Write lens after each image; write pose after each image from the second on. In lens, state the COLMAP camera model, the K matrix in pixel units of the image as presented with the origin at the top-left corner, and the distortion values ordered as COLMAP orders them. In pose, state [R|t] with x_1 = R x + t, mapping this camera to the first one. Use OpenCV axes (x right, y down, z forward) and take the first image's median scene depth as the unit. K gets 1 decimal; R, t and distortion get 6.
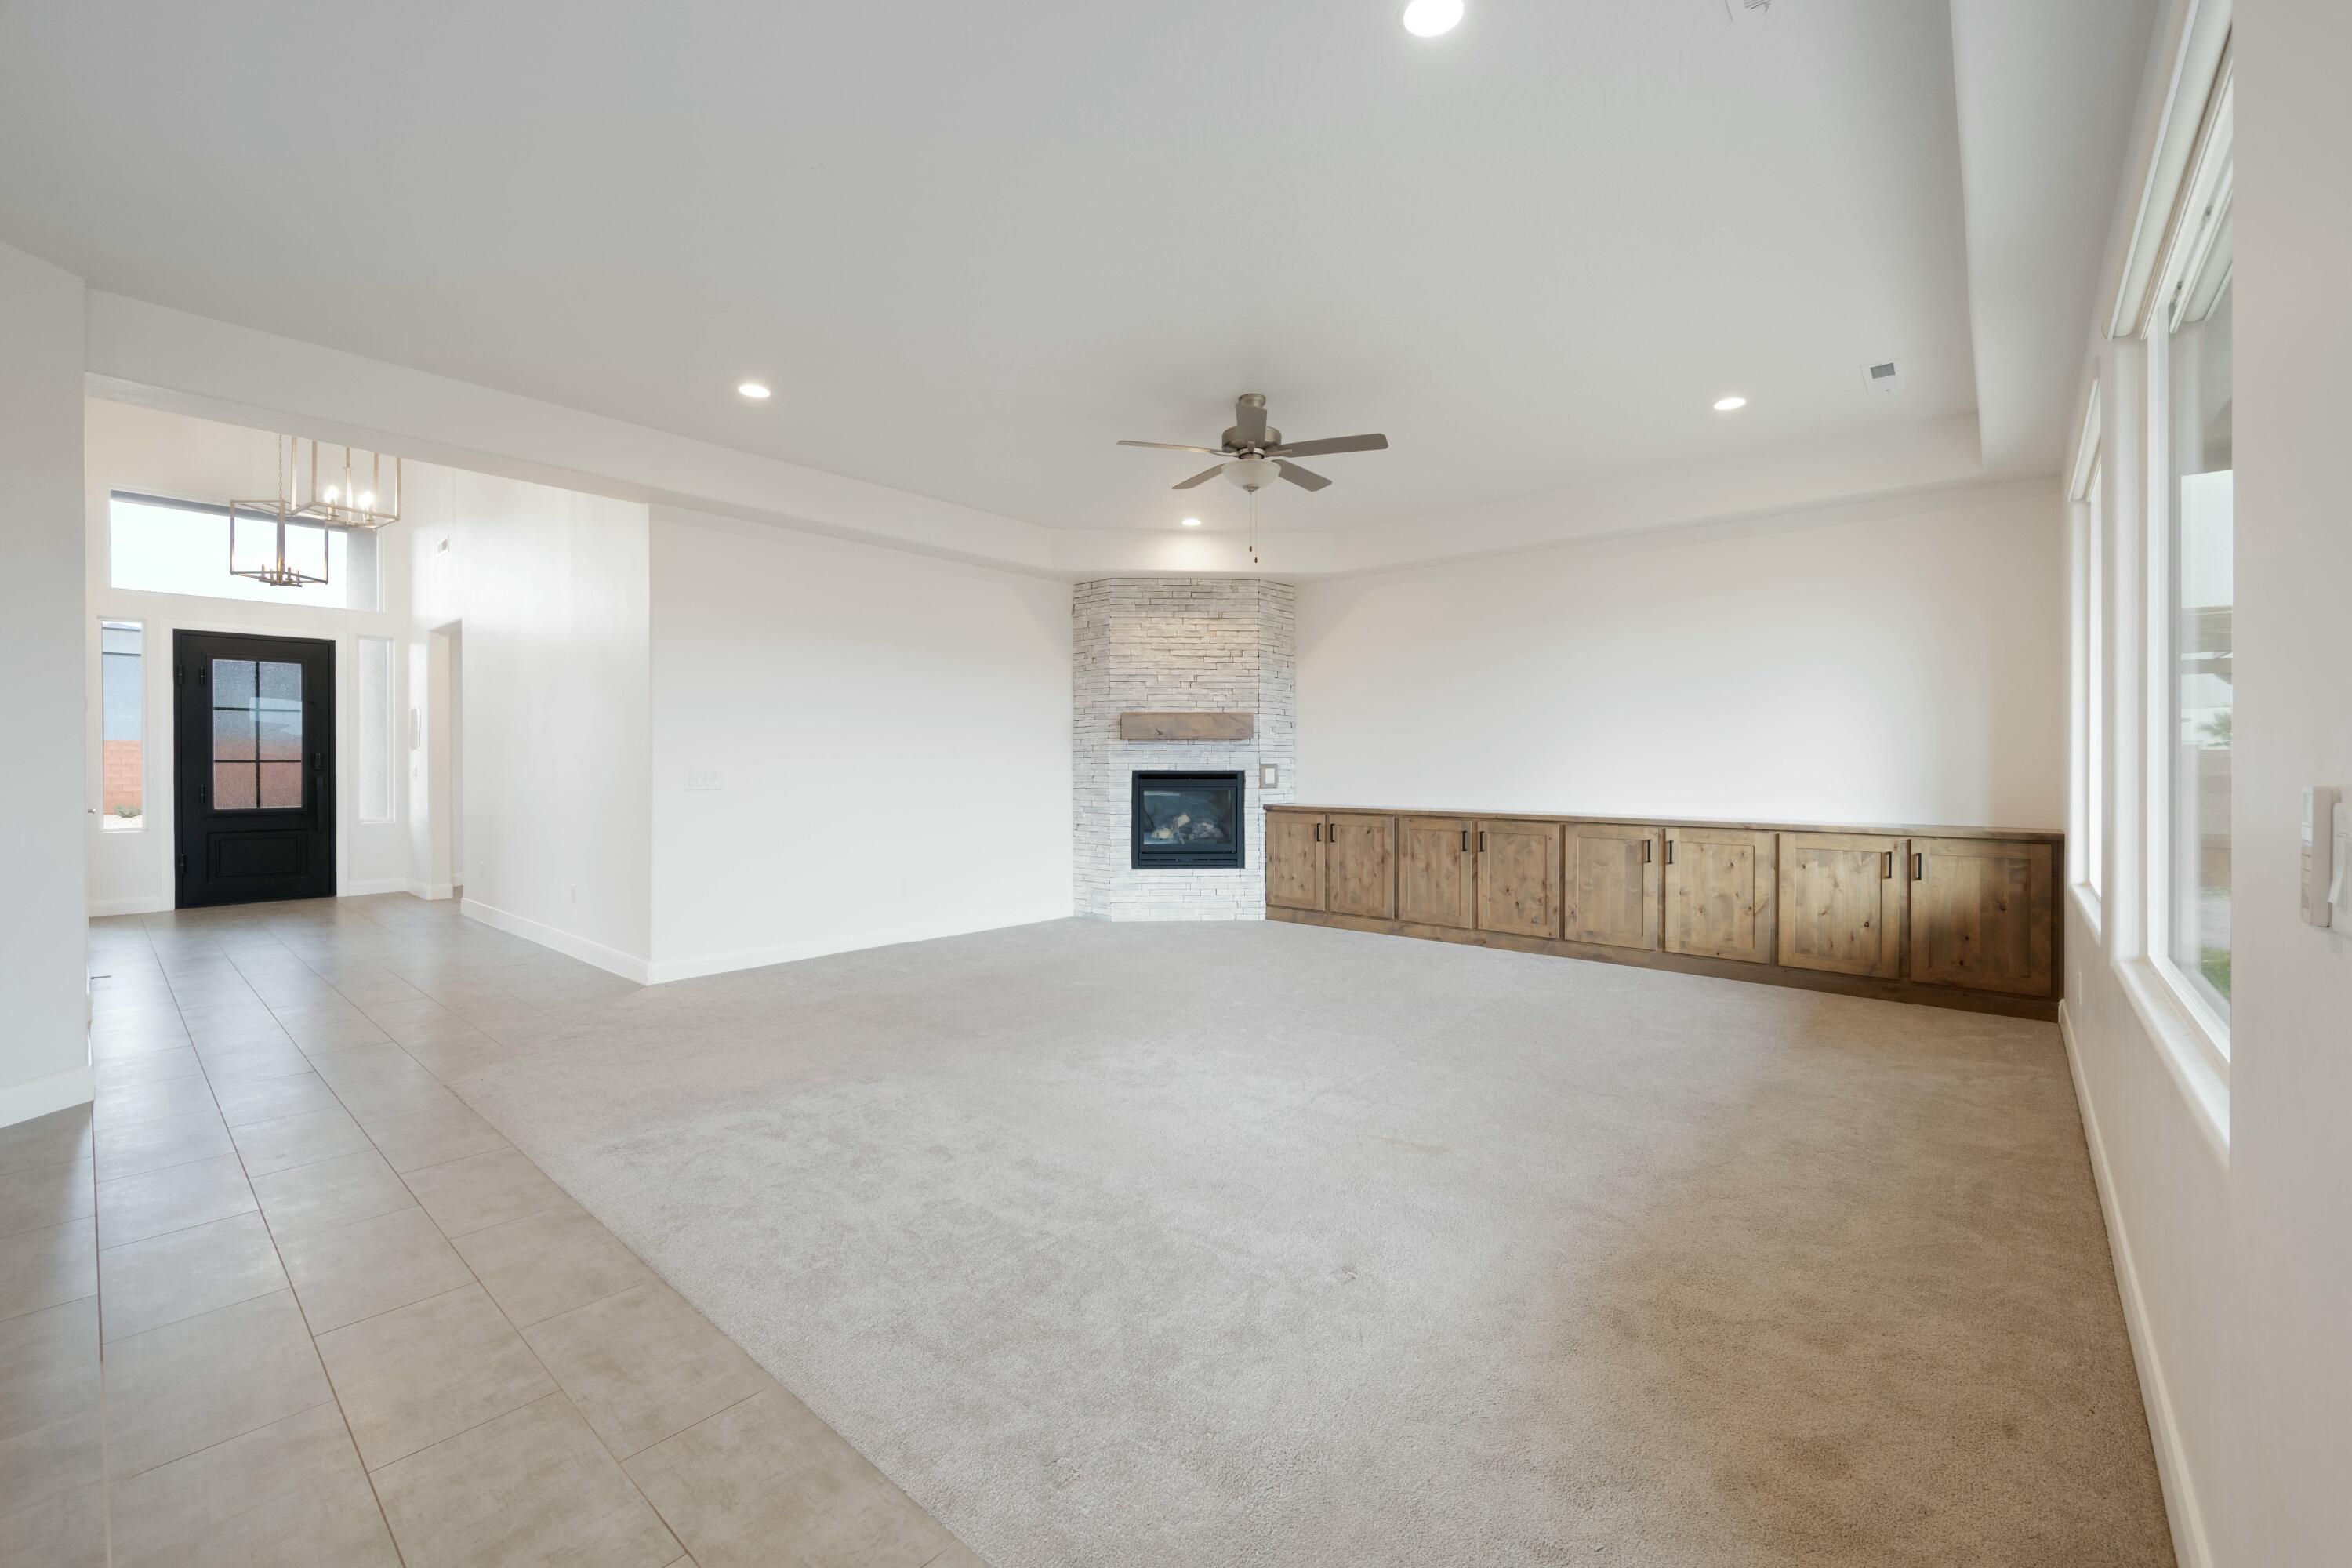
lens RADIAL K [[956.0, 0, 1169.6], [0, 956.0, 775.8], [0, 0, 1]] dist [-0.000186, -0.000163]
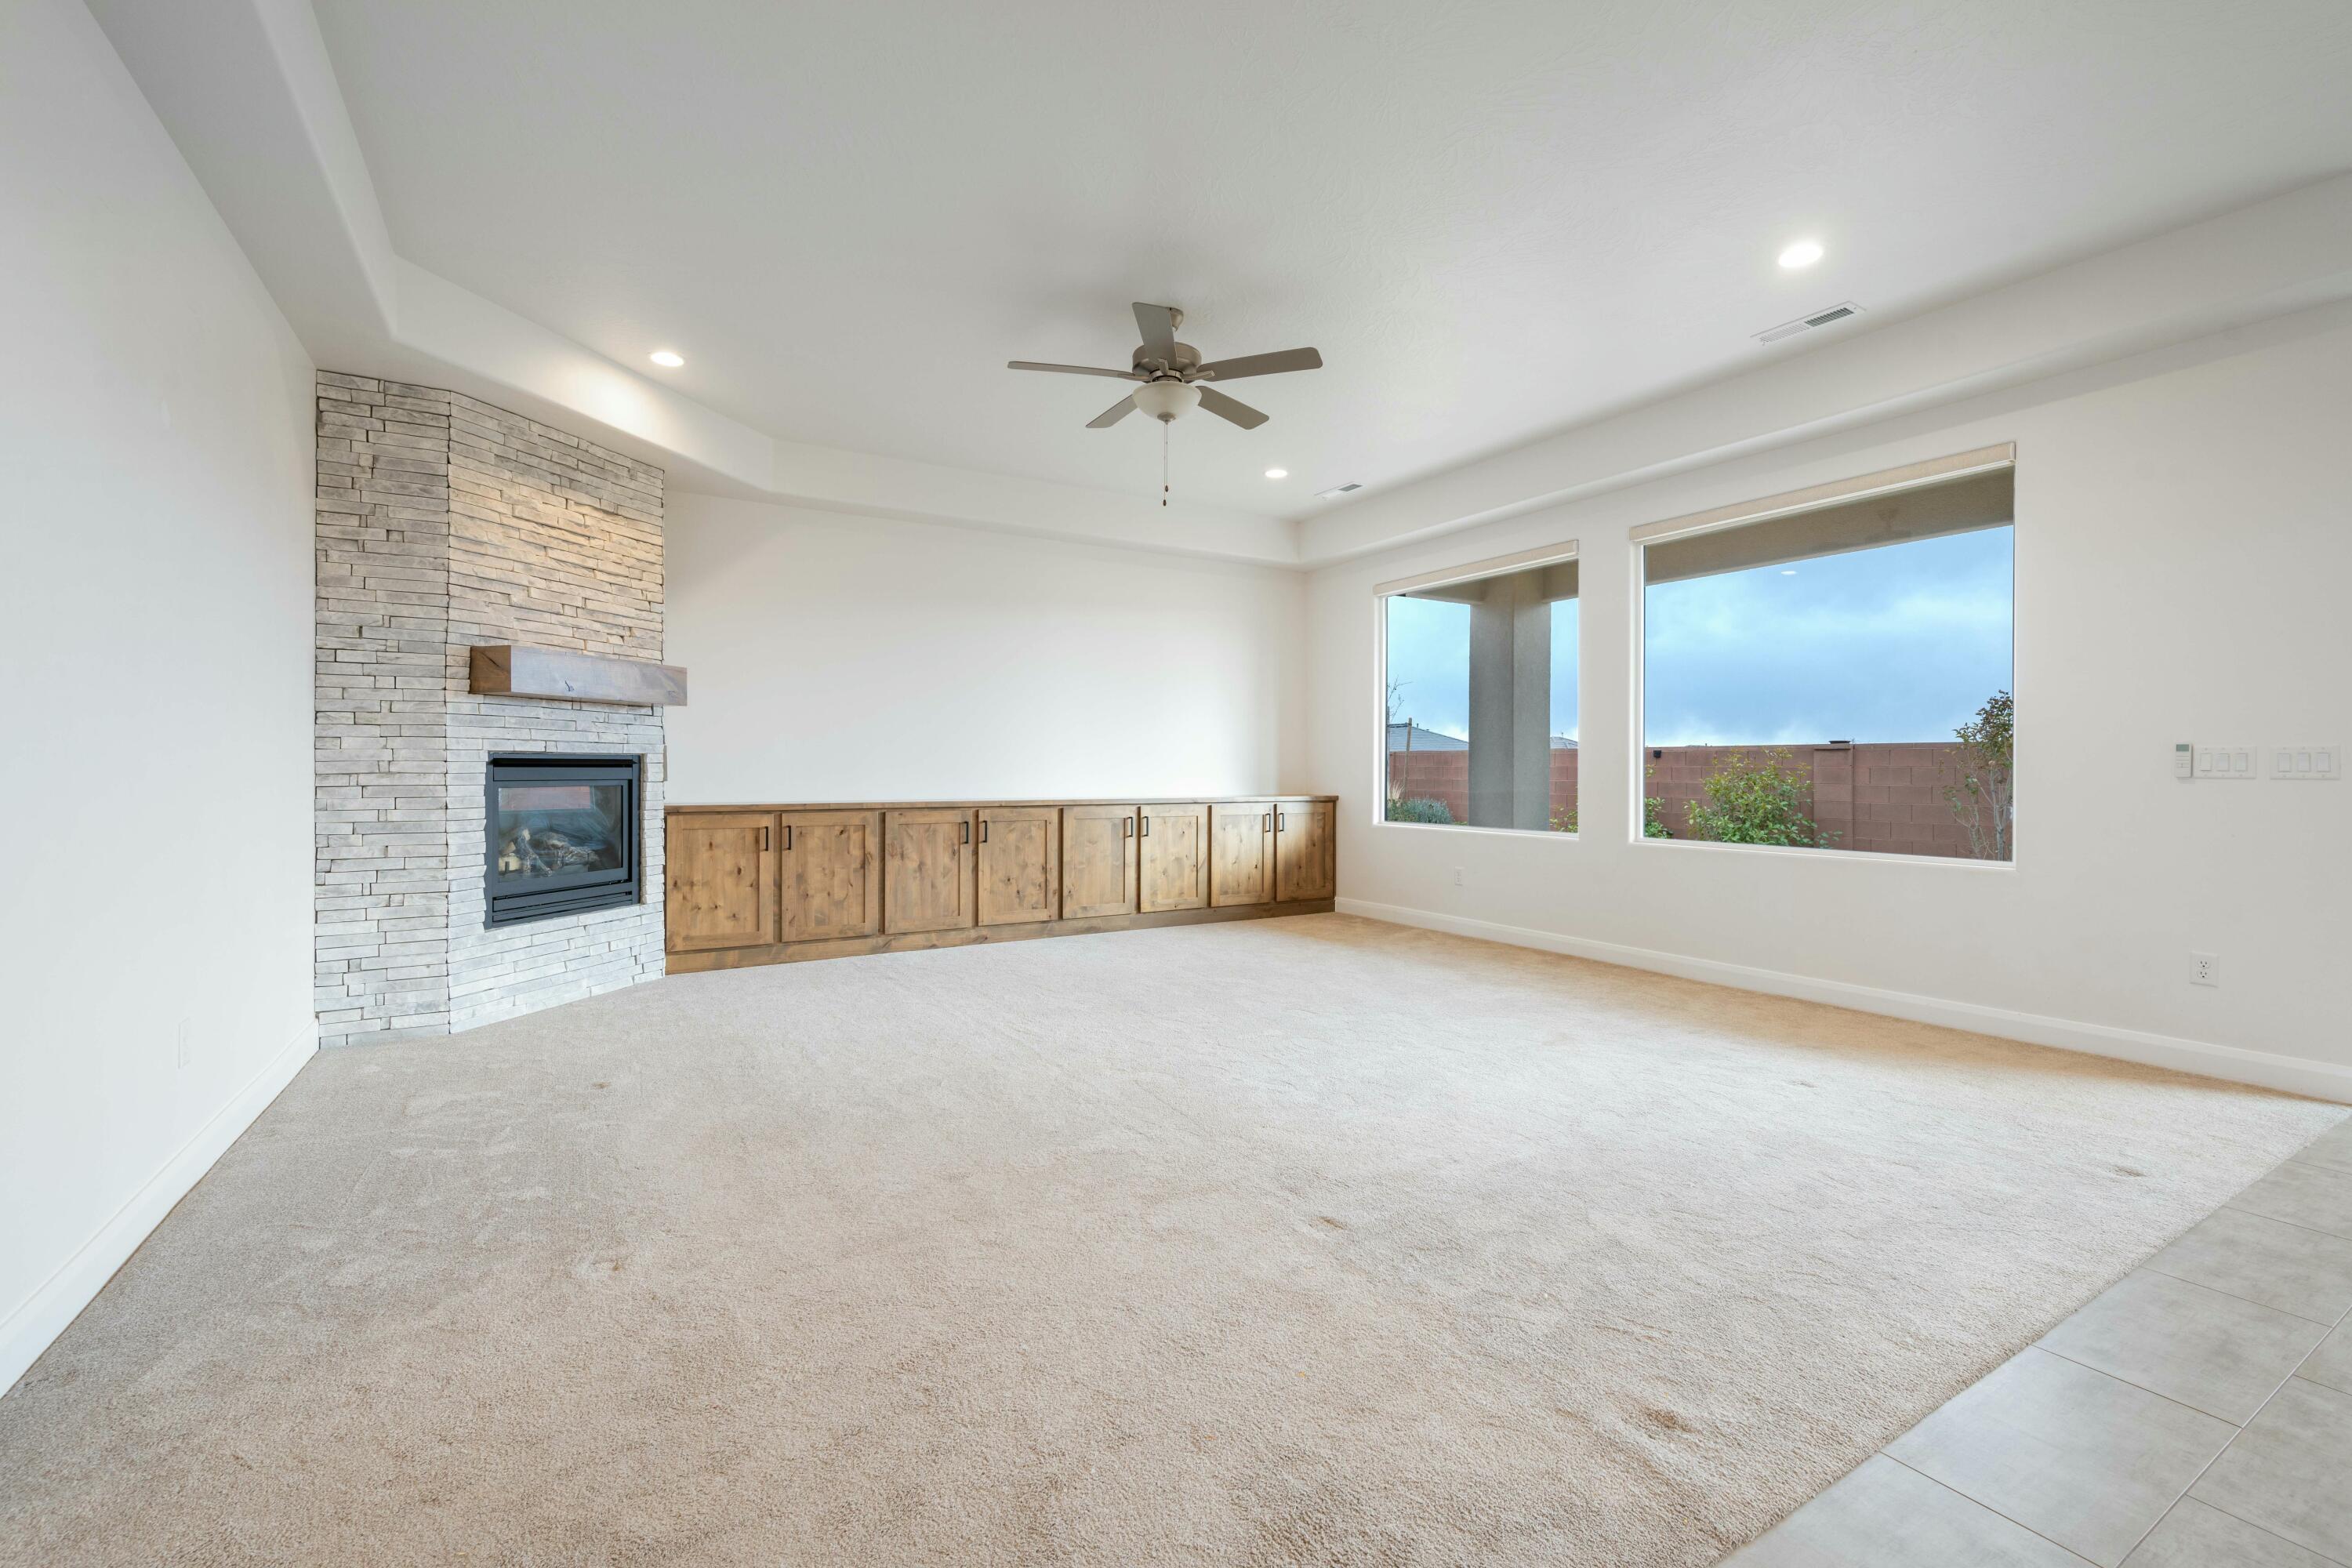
lens RADIAL K [[1014.4, 0, 1187.1], [0, 1014.4, 775.4], [0, 0, 1]] dist [-0.001806, 0.000174]
pose [[0.293743, -0.005958, 0.955866, -0.498035], [0.010812, 0.999937, 0.002911, 0.011406], [-0.955823, 0.009479, 0.293789, 0.456546]]
